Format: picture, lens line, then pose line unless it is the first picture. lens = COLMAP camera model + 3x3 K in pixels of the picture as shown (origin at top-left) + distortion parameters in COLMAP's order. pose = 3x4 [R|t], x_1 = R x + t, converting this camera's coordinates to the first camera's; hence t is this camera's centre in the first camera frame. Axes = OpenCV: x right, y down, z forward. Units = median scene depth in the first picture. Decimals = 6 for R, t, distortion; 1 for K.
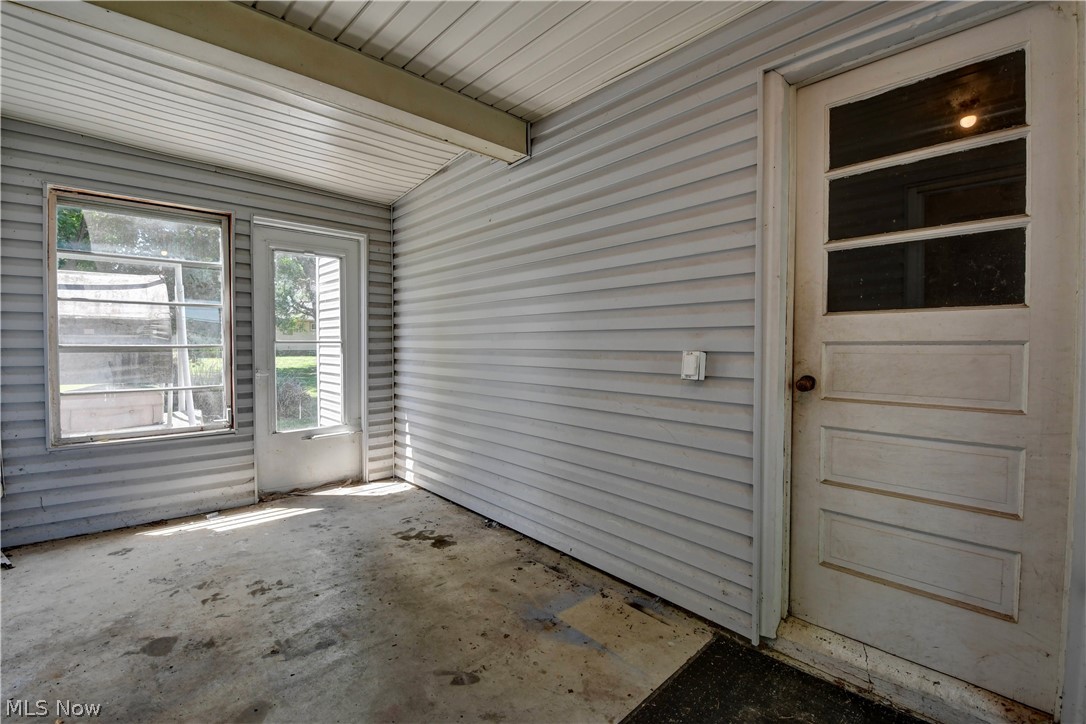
lens RADIAL K [[473.5, 0, 543.7], [0, 473.5, 361.8], [0, 0, 1]] dist [0.001974, -0.013919]
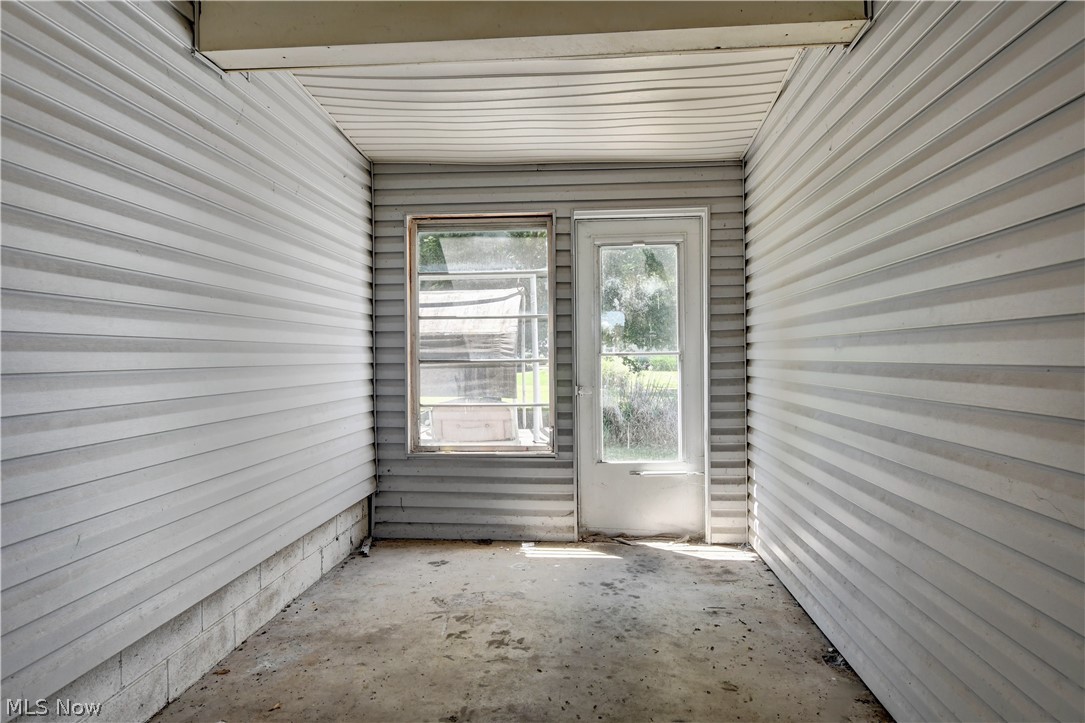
lens RADIAL K [[633.6, 0, 546.3], [0, 633.6, 360.2], [0, 0, 1]] dist [0.018721, -0.002117]
pose [[0.683154, -0.007532, -0.730235, 0.221362], [-0.011554, 0.999710, -0.021120, -0.006963], [0.730183, 0.022865, 0.682869, 0.178655]]
